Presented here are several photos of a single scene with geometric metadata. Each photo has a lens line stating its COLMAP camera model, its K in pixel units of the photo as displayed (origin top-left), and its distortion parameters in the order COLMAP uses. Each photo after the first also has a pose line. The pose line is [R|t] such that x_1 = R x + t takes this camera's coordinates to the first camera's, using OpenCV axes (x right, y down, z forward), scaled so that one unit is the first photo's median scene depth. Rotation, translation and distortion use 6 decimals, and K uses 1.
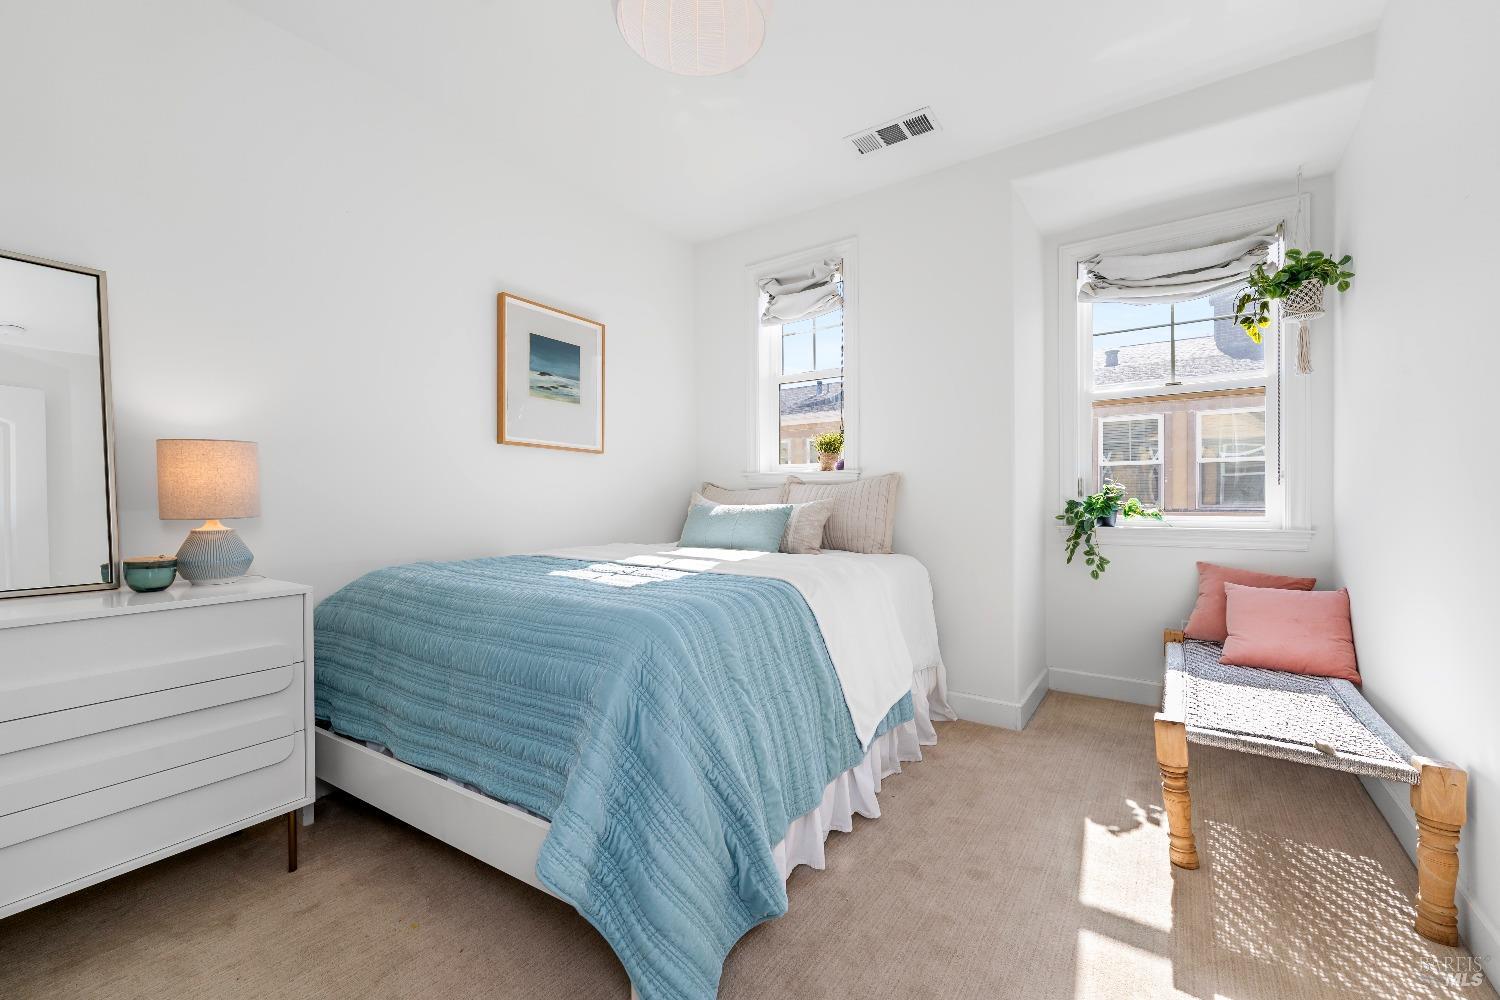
lens RADIAL K [[609.1, 0, 743.6], [0, 609.1, 503.4], [0, 0, 1]] dist [-0.002032, -0.000548]
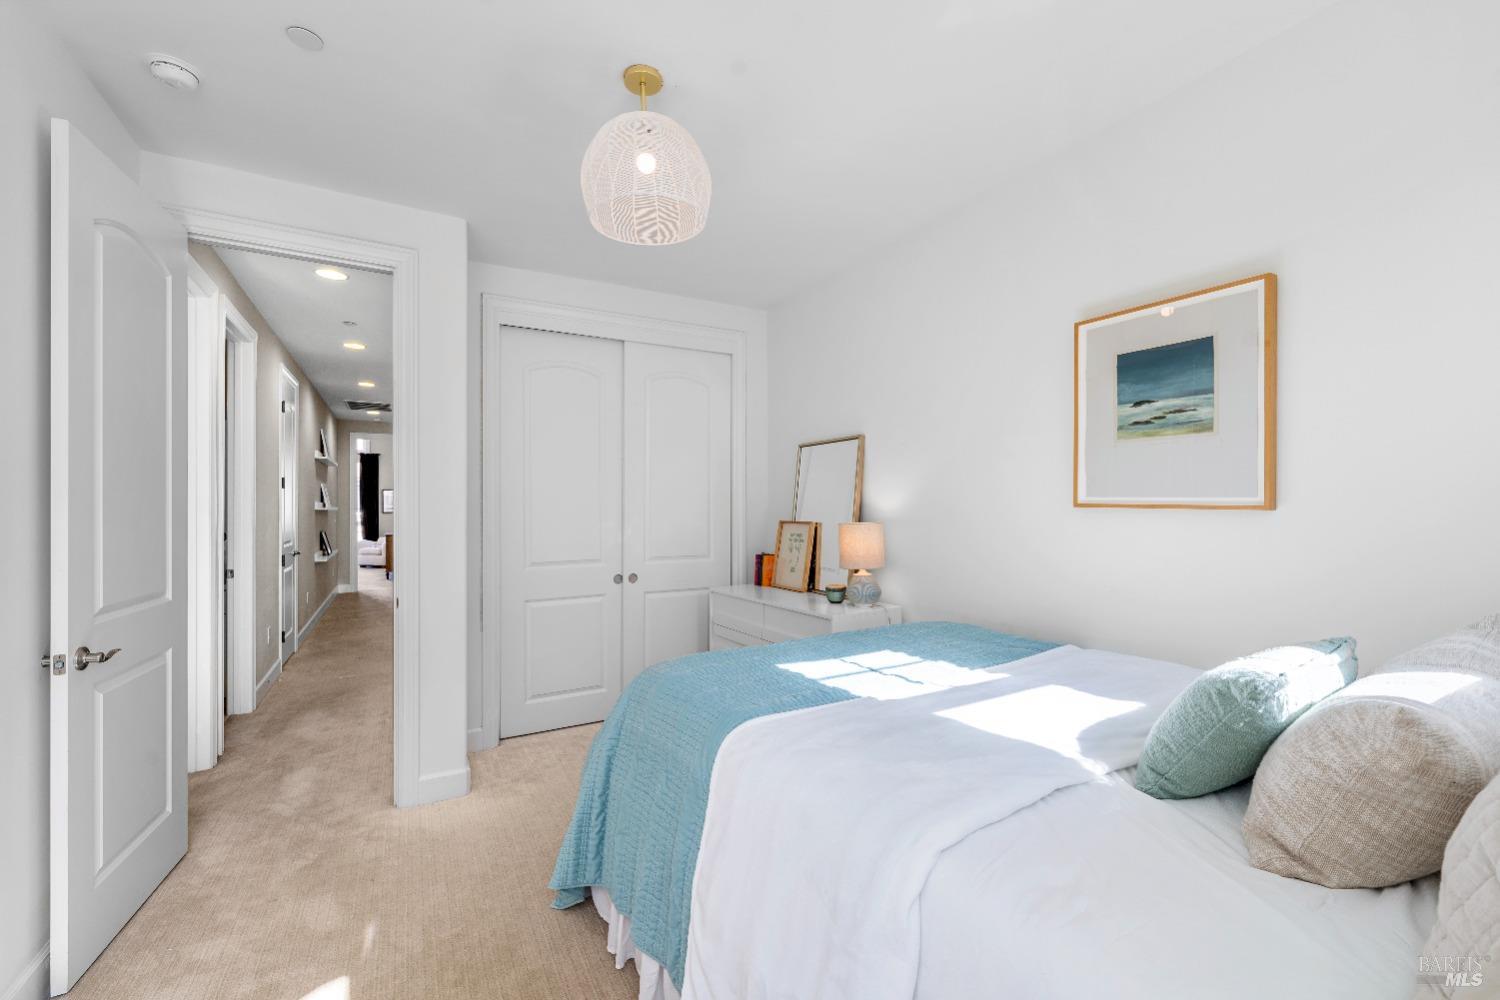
lens RADIAL K [[609.1, 0, 743.6], [0, 609.1, 503.4], [0, 0, 1]] dist [-0.002032, -0.000548]
pose [[-0.424491, 0.001269, -0.905431, 0.505582], [0.001969, 0.999998, 0.000478, -0.098448], [0.905430, -0.001580, -0.424492, 0.885507]]
